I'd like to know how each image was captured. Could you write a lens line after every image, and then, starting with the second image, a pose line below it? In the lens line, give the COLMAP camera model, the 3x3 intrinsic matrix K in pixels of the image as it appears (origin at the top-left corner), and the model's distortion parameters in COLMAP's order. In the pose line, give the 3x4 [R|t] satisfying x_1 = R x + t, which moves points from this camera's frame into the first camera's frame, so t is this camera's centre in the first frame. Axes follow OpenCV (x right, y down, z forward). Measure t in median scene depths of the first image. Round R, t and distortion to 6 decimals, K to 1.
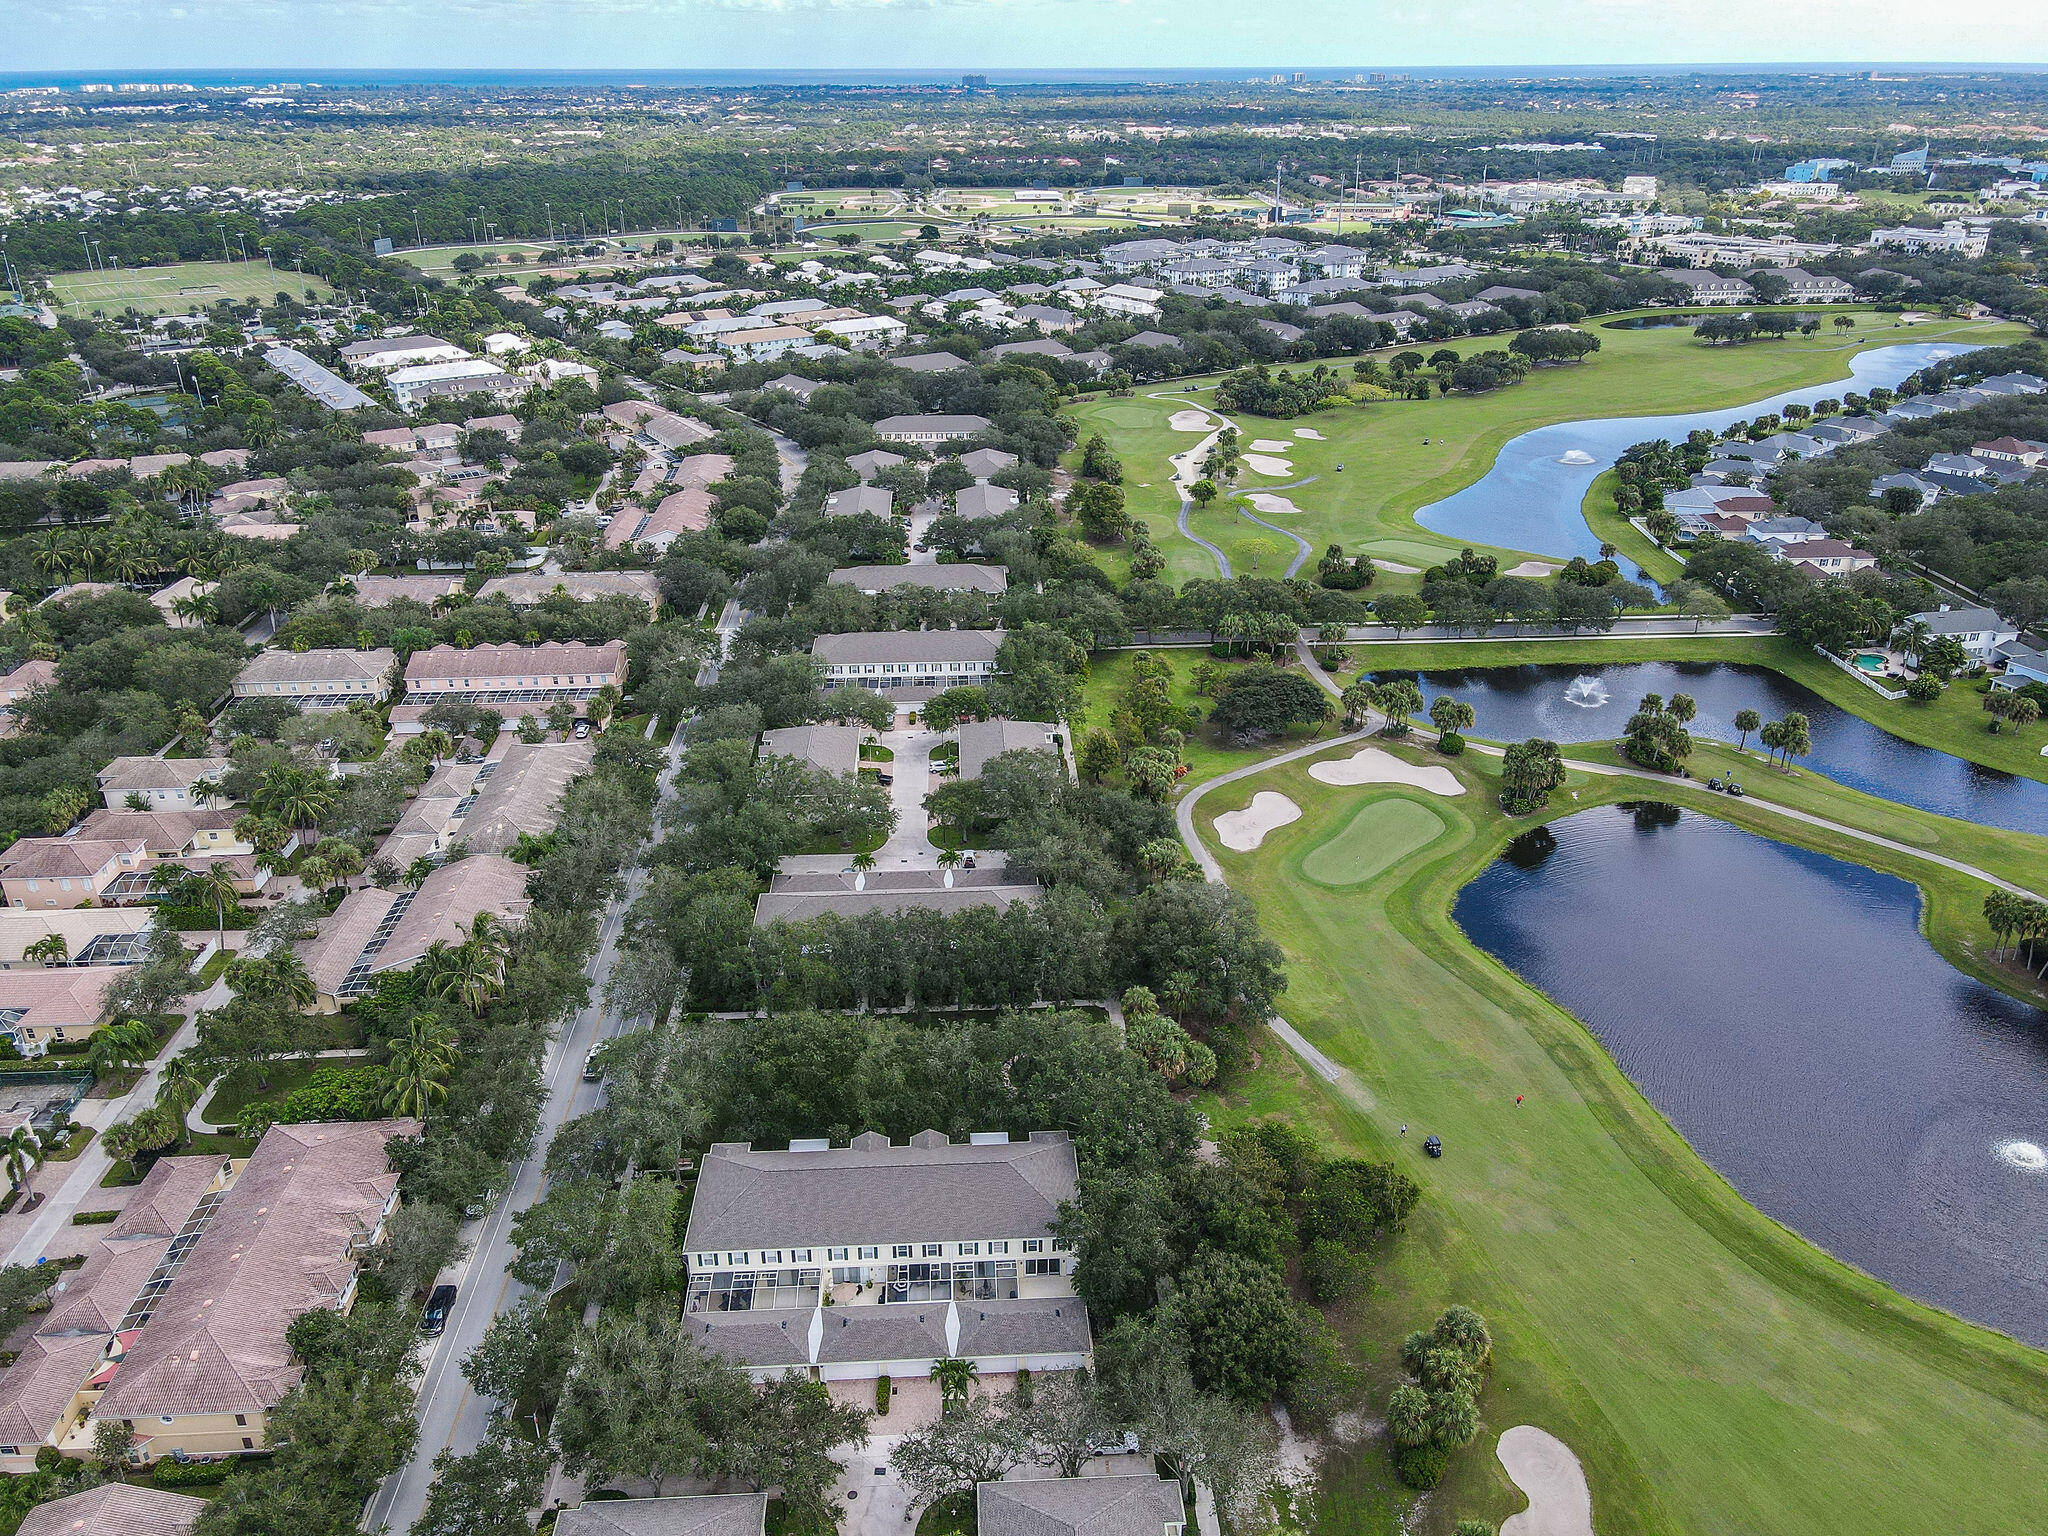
lens RADIAL K [[1531.8, 0, 1024.4], [0, 1531.8, 760.8], [0, 0, 1]] dist [0.002112, 0.025013]
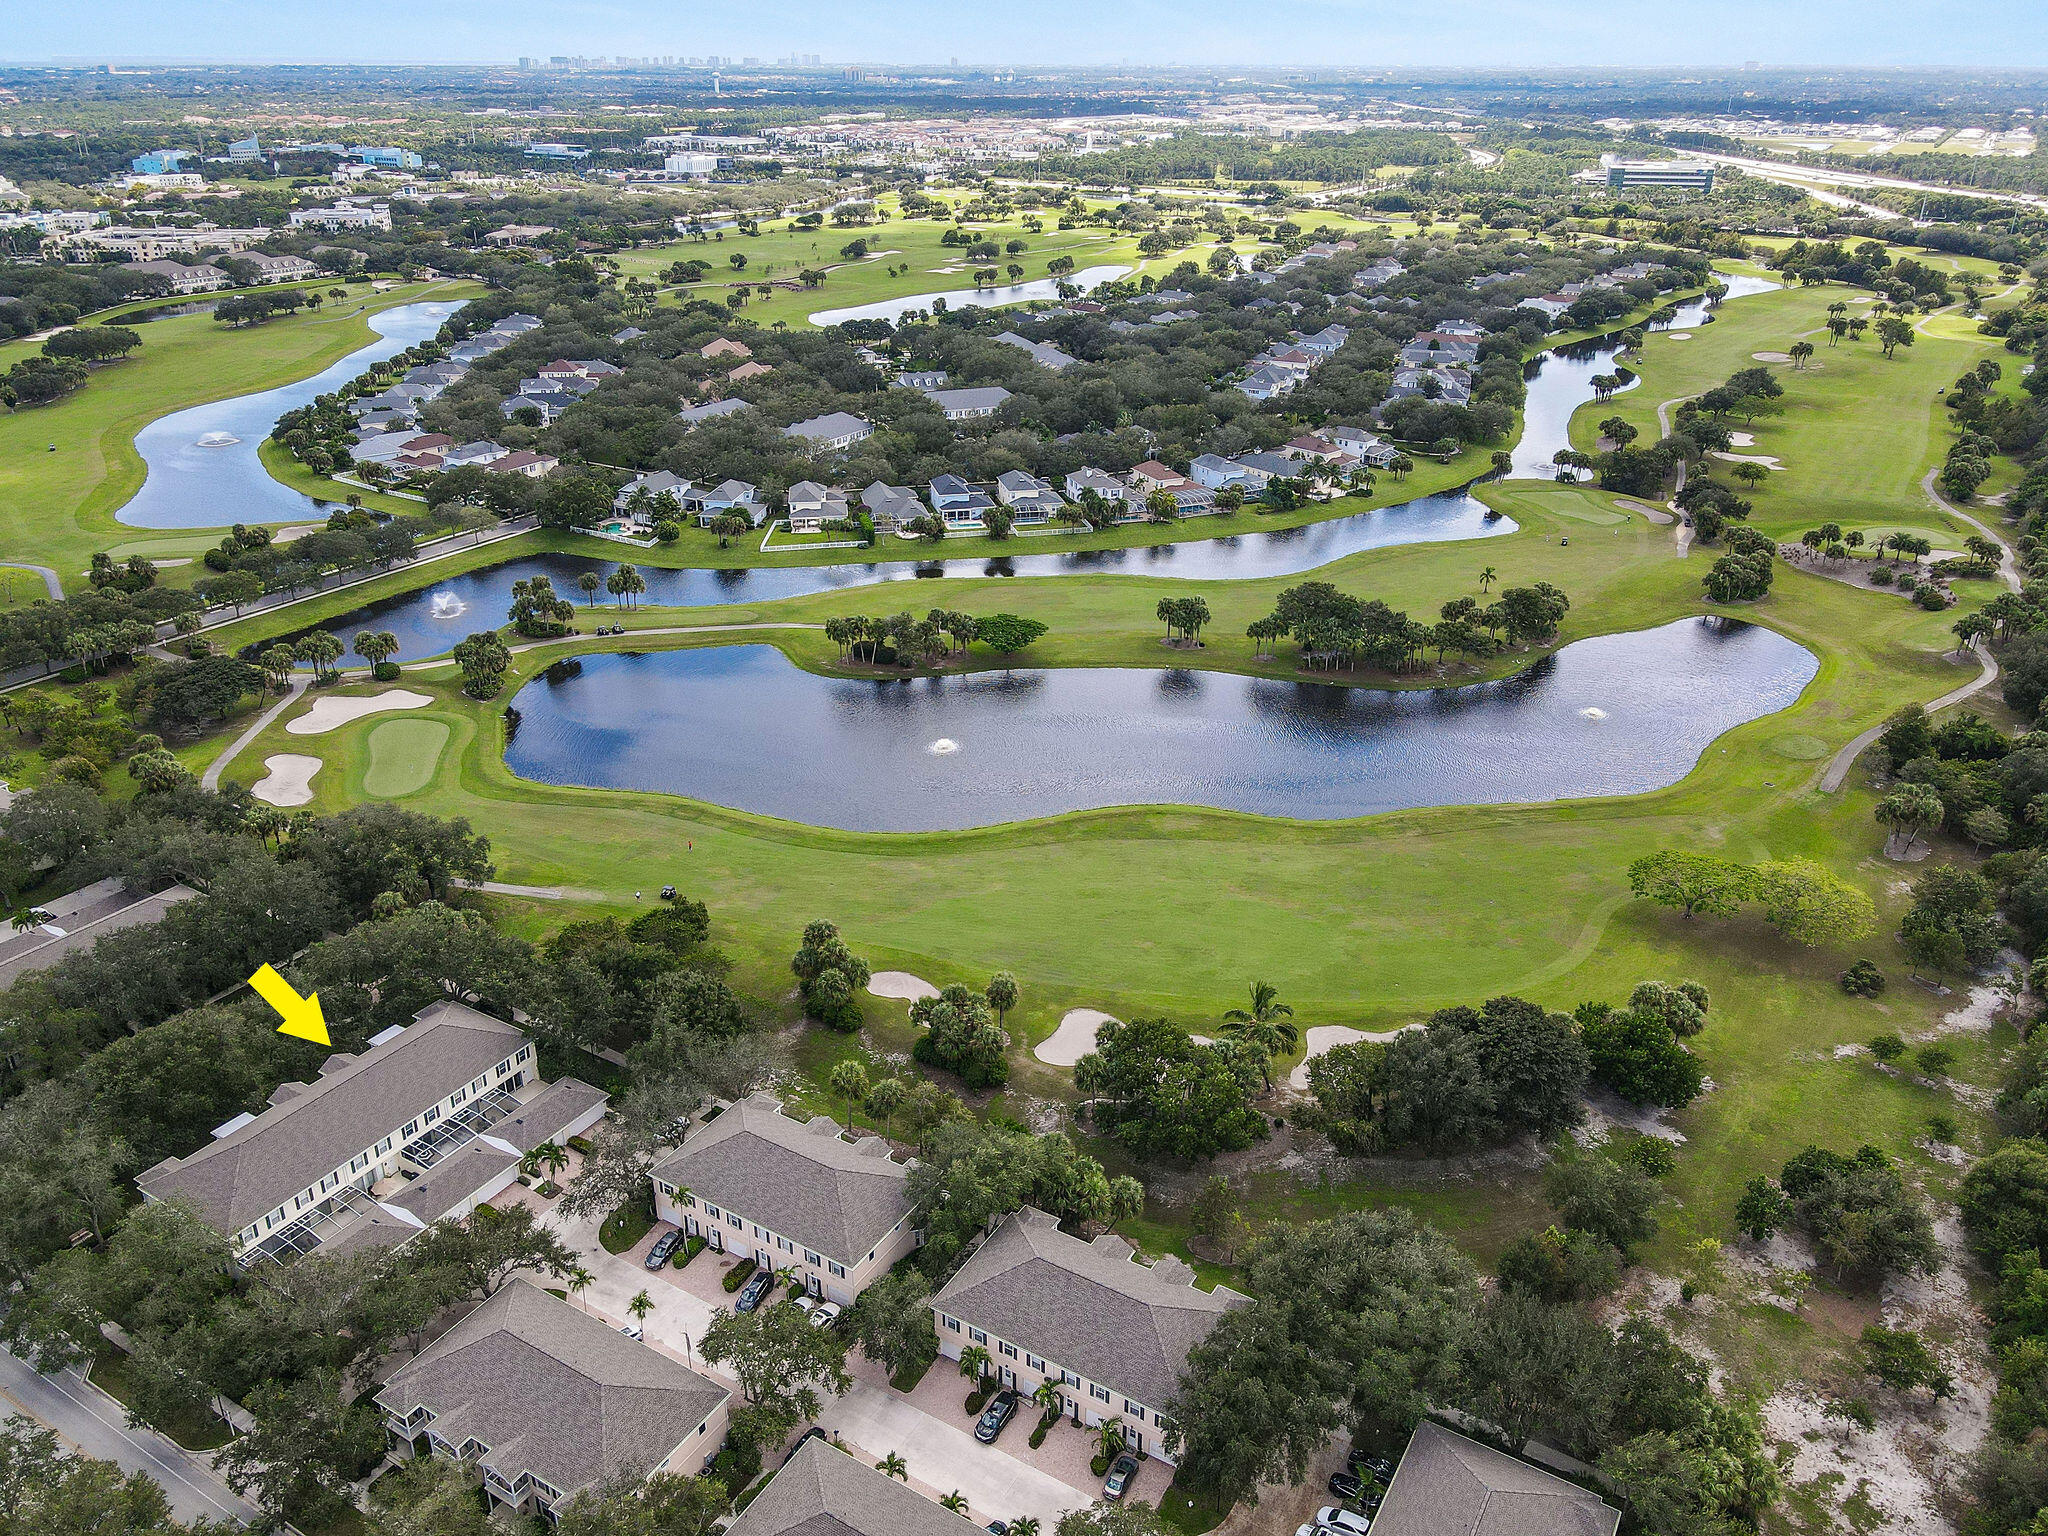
lens RADIAL K [[1531.8, 0, 1062.3], [0, 1531.8, 764.6], [0, 0, 1]] dist [0.002112, 0.025013]
pose [[0.549239, -0.347380, 0.760042, -0.350164], [0.343312, 0.923006, 0.173772, 0.029389], [-0.761888, 0.165490, 0.626211, -0.055474]]
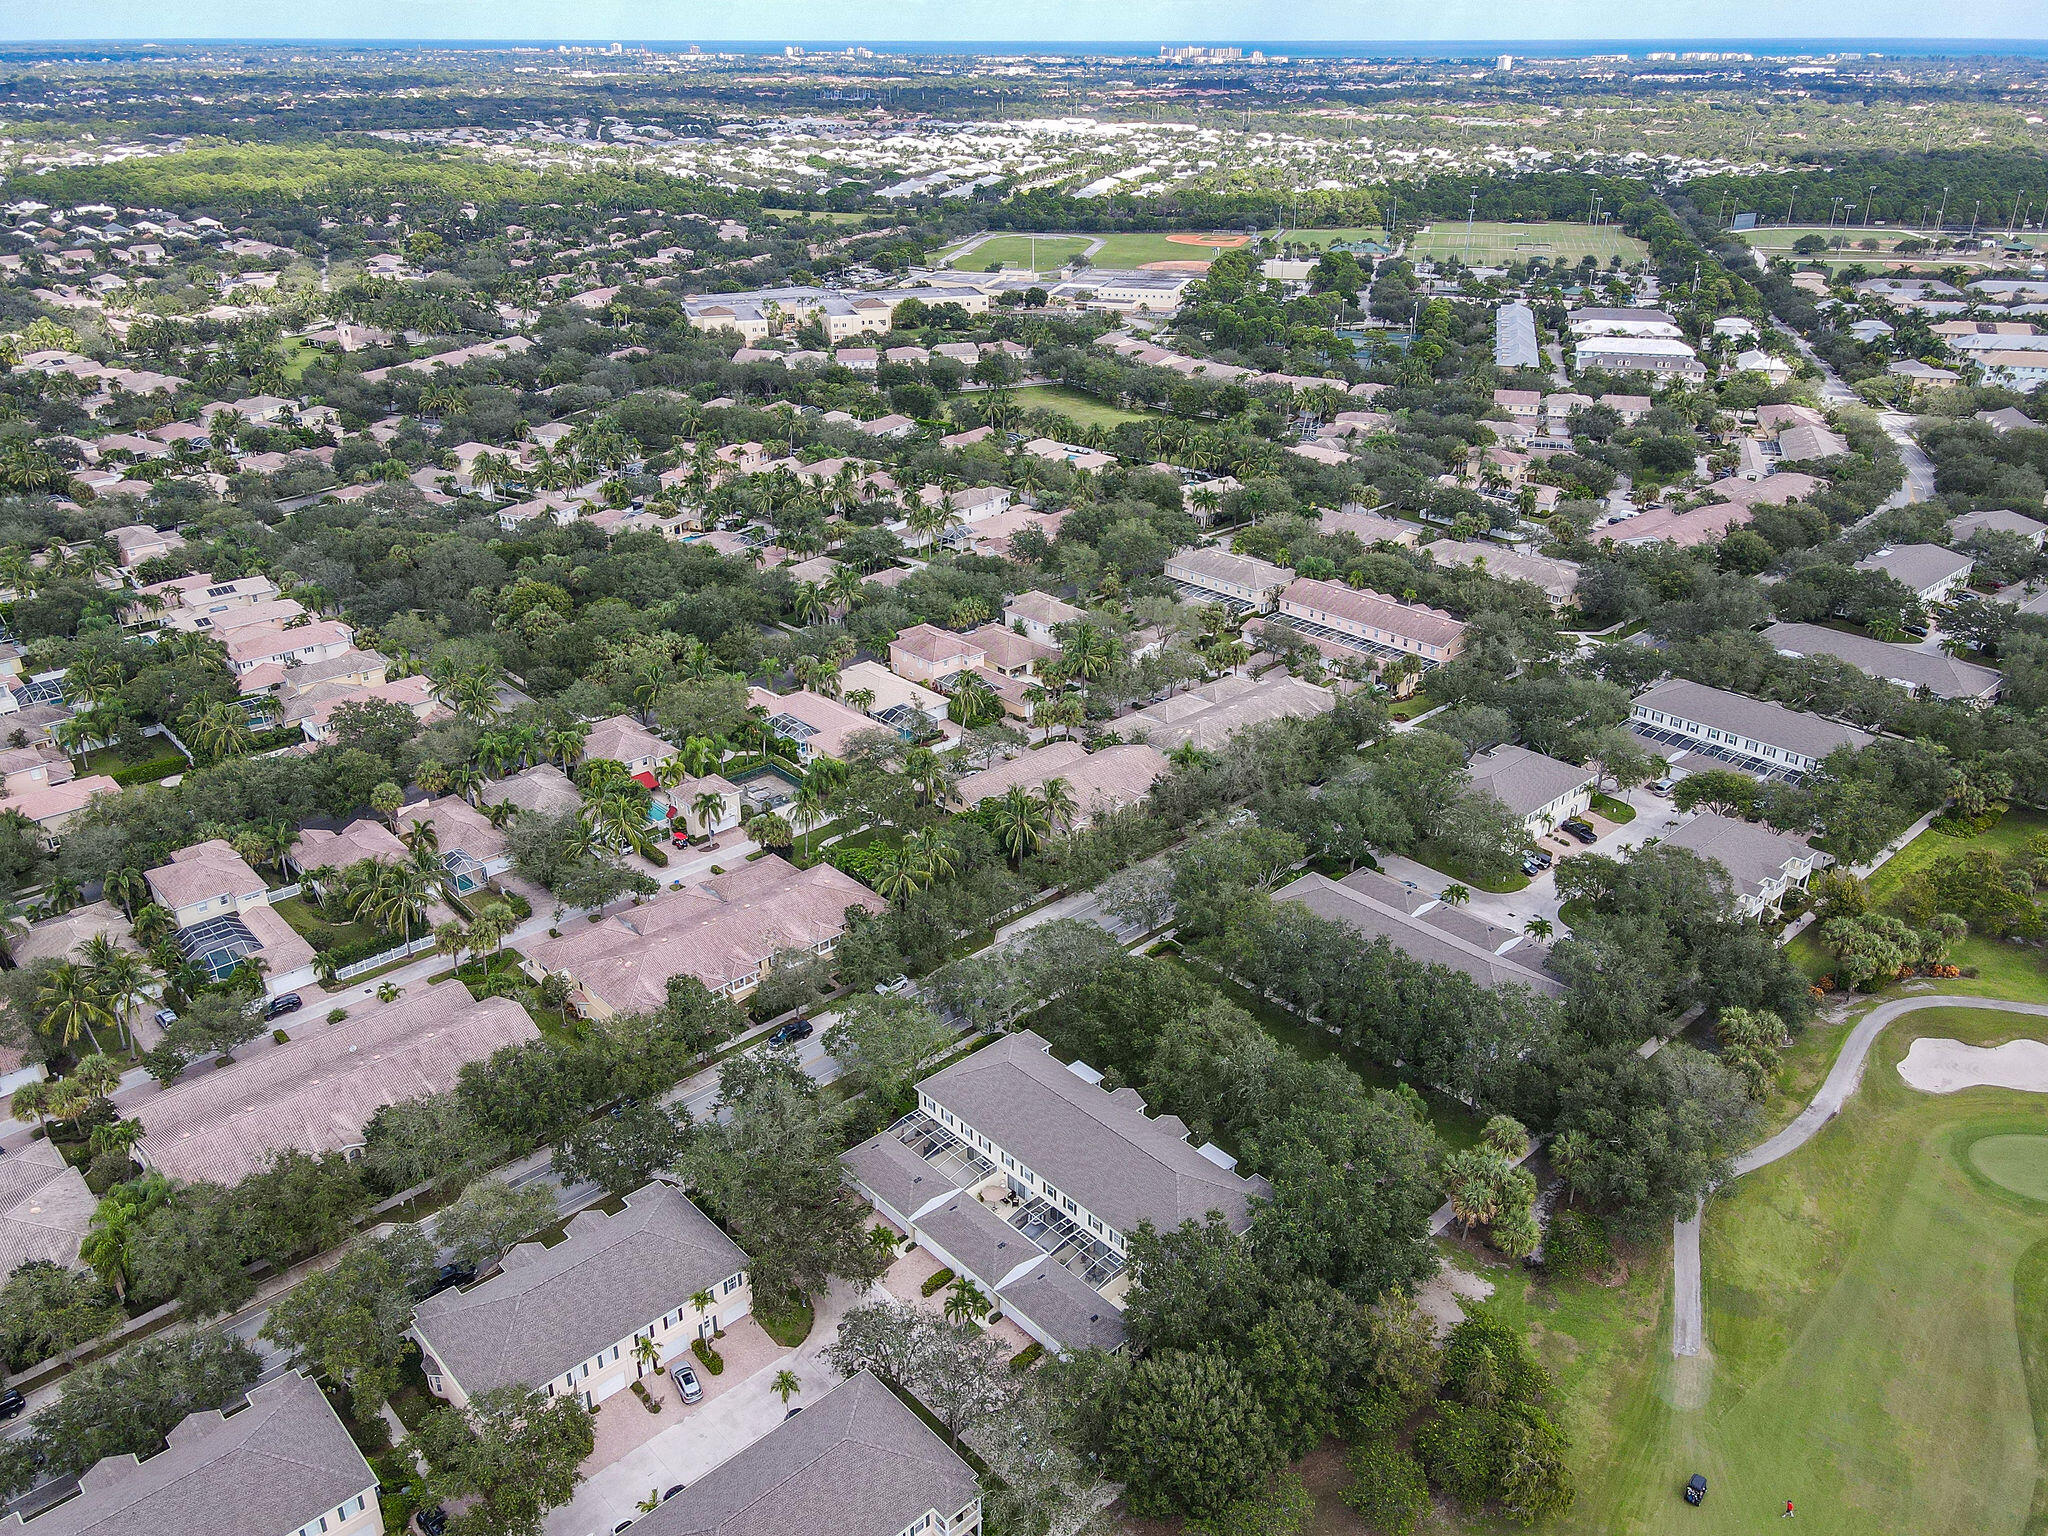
lens RADIAL K [[1531.8, 0, 1027.4], [0, 1531.8, 768.6], [0, 0, 1]] dist [0.002112, 0.025013]
pose [[0.635116, 0.337504, -0.694780, 0.327358], [-0.323034, 0.933108, 0.157983, -0.063668], [0.701624, 0.124100, 0.701657, 0.140603]]
